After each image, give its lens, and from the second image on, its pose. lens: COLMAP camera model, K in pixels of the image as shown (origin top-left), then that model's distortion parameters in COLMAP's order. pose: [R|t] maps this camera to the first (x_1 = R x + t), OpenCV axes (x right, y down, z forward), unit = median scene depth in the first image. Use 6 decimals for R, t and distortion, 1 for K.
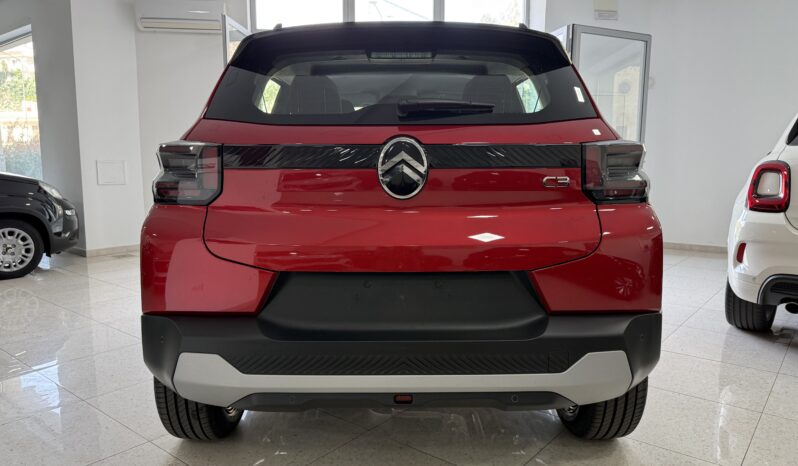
lens RADIAL K [[572.1, 0, 400.5], [0, 572.1, 235.8], [0, 0, 1]] dist [0.012194, -0.021486]
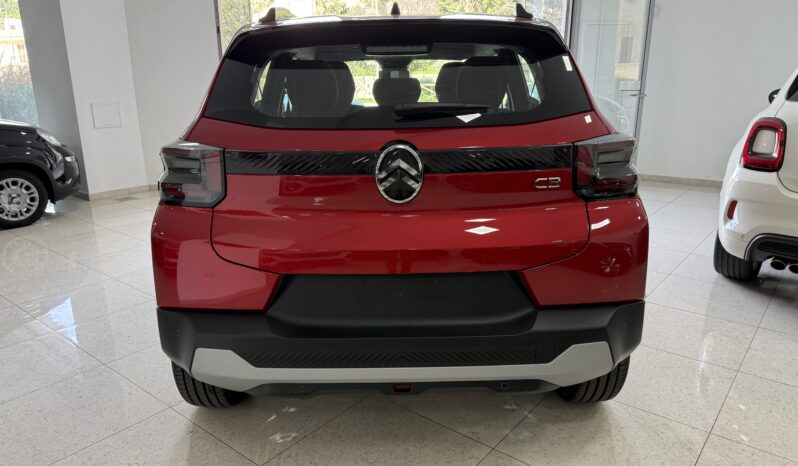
lens RADIAL K [[572.1, 0, 396.7], [0, 572.1, 232.8], [0, 0, 1]] dist [0.012194, -0.021486]
pose [[0.999912, -0.011876, -0.005851, 0.003277], [0.012596, 0.989454, 0.144299, -0.138510], [0.004076, -0.144360, 0.989517, -0.032407]]
